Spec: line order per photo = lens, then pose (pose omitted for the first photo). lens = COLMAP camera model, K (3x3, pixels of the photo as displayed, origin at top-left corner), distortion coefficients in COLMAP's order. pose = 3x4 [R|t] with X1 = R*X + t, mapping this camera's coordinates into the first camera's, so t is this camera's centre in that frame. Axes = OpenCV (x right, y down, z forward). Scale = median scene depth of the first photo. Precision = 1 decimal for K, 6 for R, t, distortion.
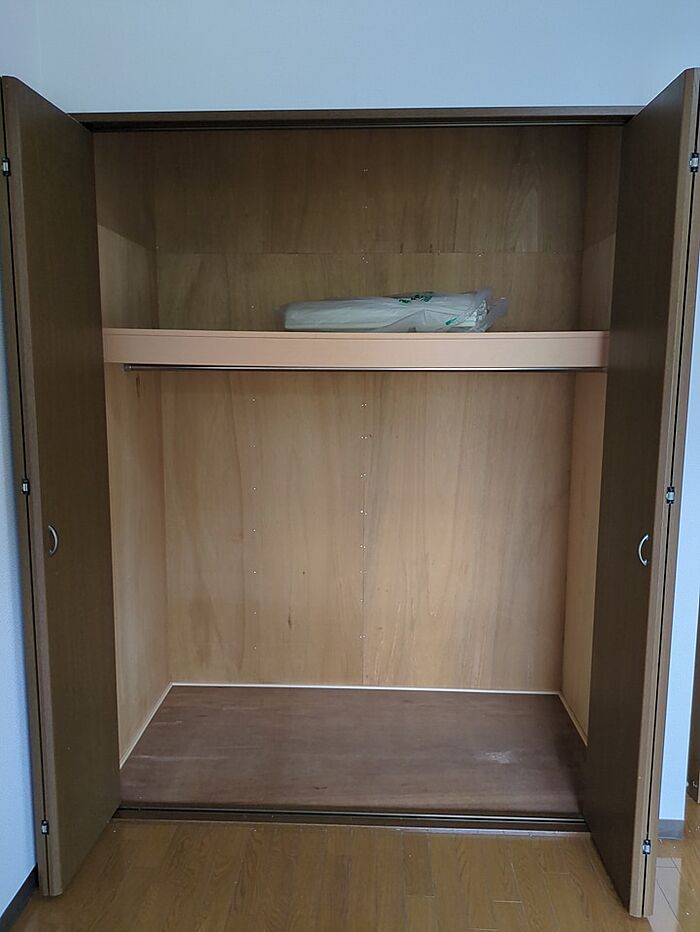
lens RADIAL K [[705.7, 0, 346.9], [0, 705.7, 447.4], [0, 0, 1]] dist [-0.001645, -0.001040]
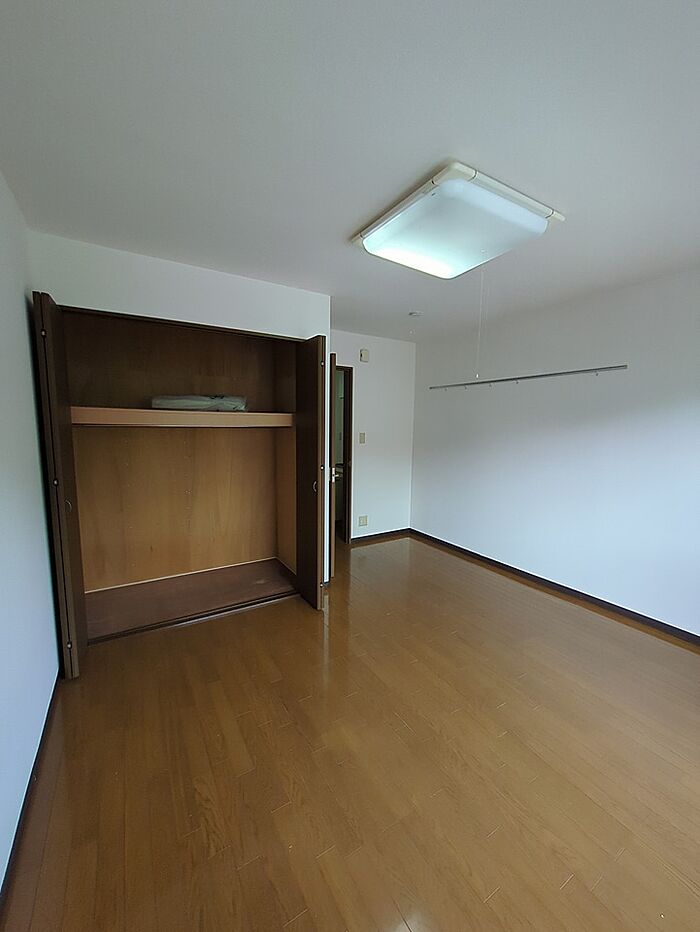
lens RADIAL K [[366.7, 0, 350.0], [0, 366.7, 466.0], [0, 0, 1]] dist [0.000590, 0.000182]
pose [[0.829460, -0.053957, 0.555954, -0.226153], [0.057179, 0.998297, 0.011579, 0.032365], [-0.555632, 0.022185, 0.831132, -0.273107]]
